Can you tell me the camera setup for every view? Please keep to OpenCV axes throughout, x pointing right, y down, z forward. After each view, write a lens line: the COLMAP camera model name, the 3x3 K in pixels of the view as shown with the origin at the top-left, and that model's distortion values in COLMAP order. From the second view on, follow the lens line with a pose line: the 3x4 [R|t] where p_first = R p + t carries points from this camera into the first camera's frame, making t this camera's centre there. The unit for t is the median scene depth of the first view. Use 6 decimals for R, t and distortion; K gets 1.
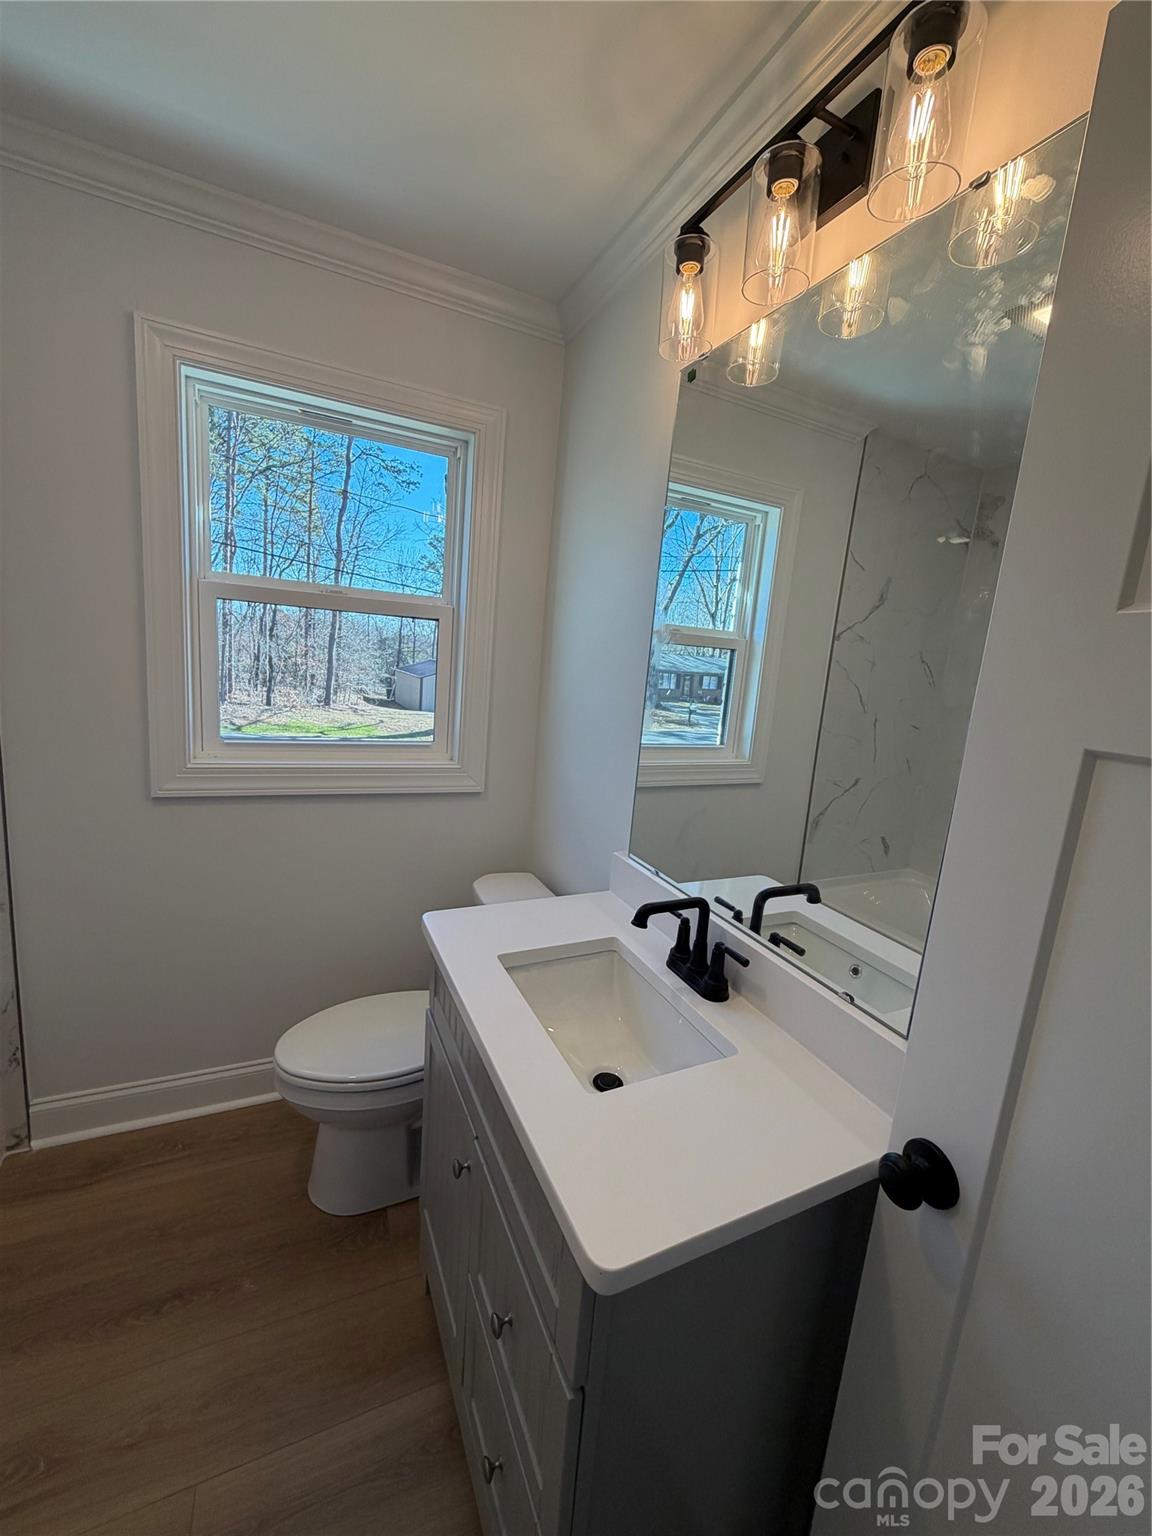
lens RADIAL K [[612.6, 0, 580.0], [0, 612.6, 766.6], [0, 0, 1]] dist [-0.001072, -0.000652]
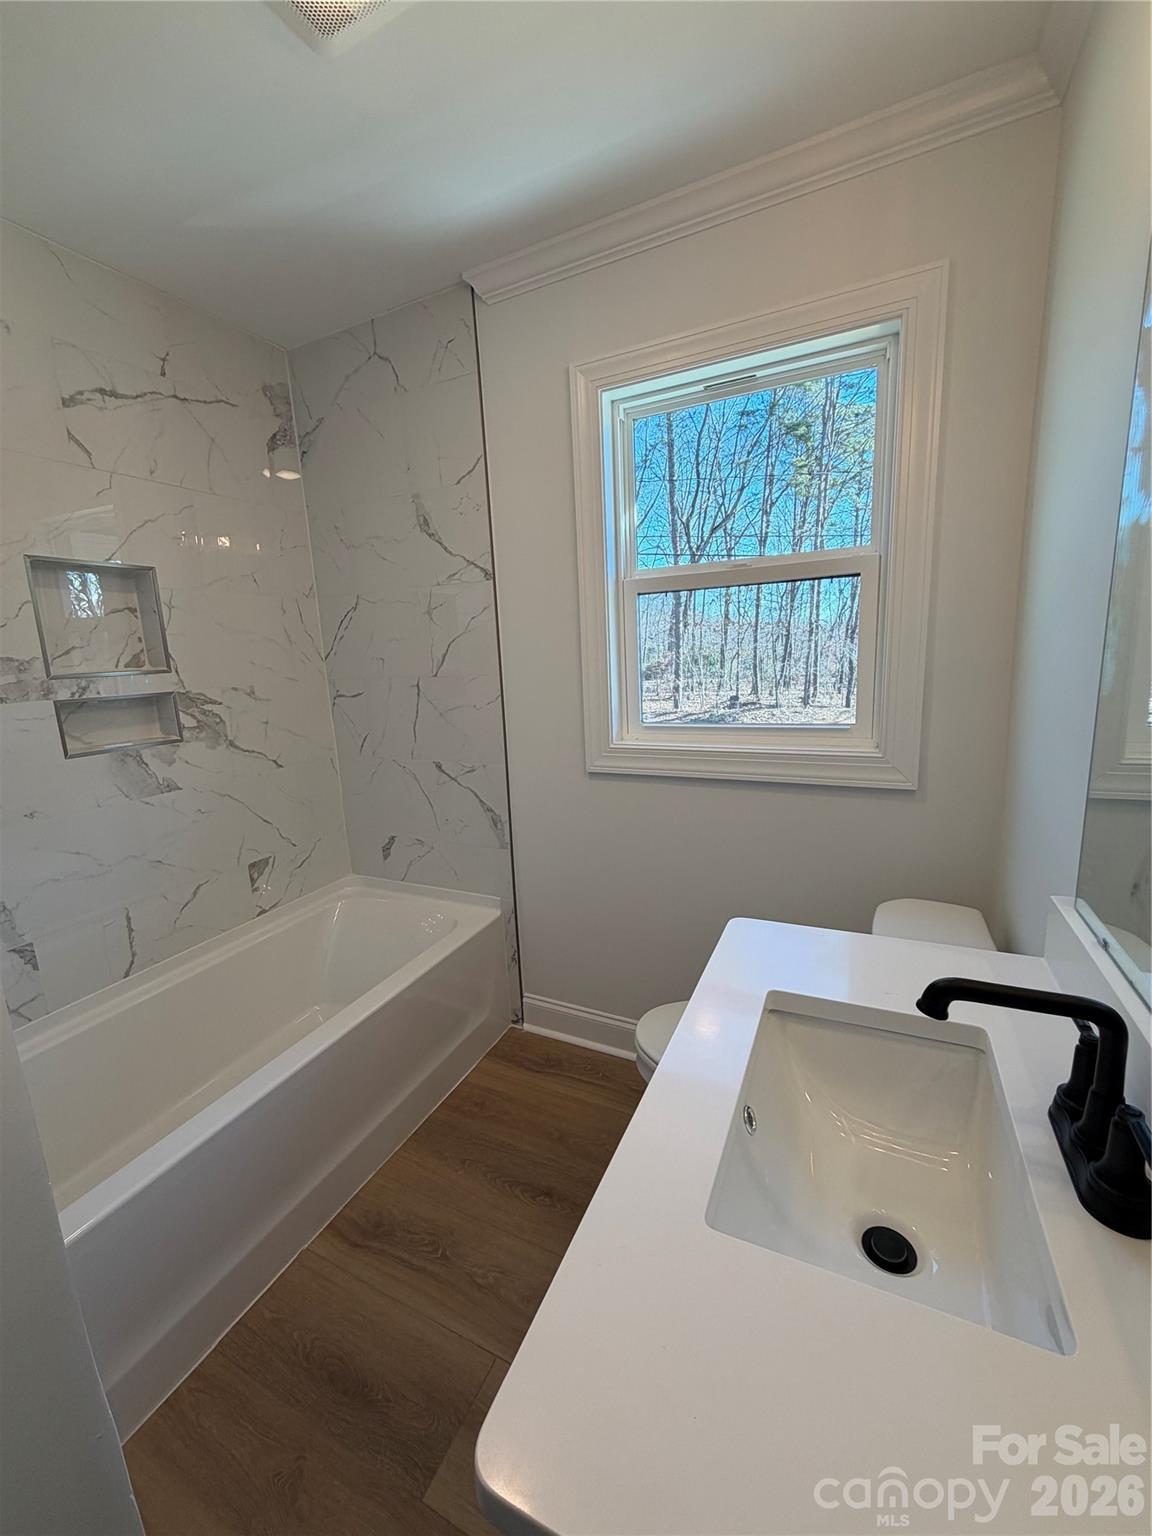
lens RADIAL K [[612.6, 0, 572.9], [0, 612.6, 765.9], [0, 0, 1]] dist [-0.001072, -0.000652]
pose [[0.614408, 0.036170, -0.788159, 0.214845], [-0.040635, 0.999074, 0.014173, 0.022180], [0.787941, 0.023318, 0.615309, 0.240767]]
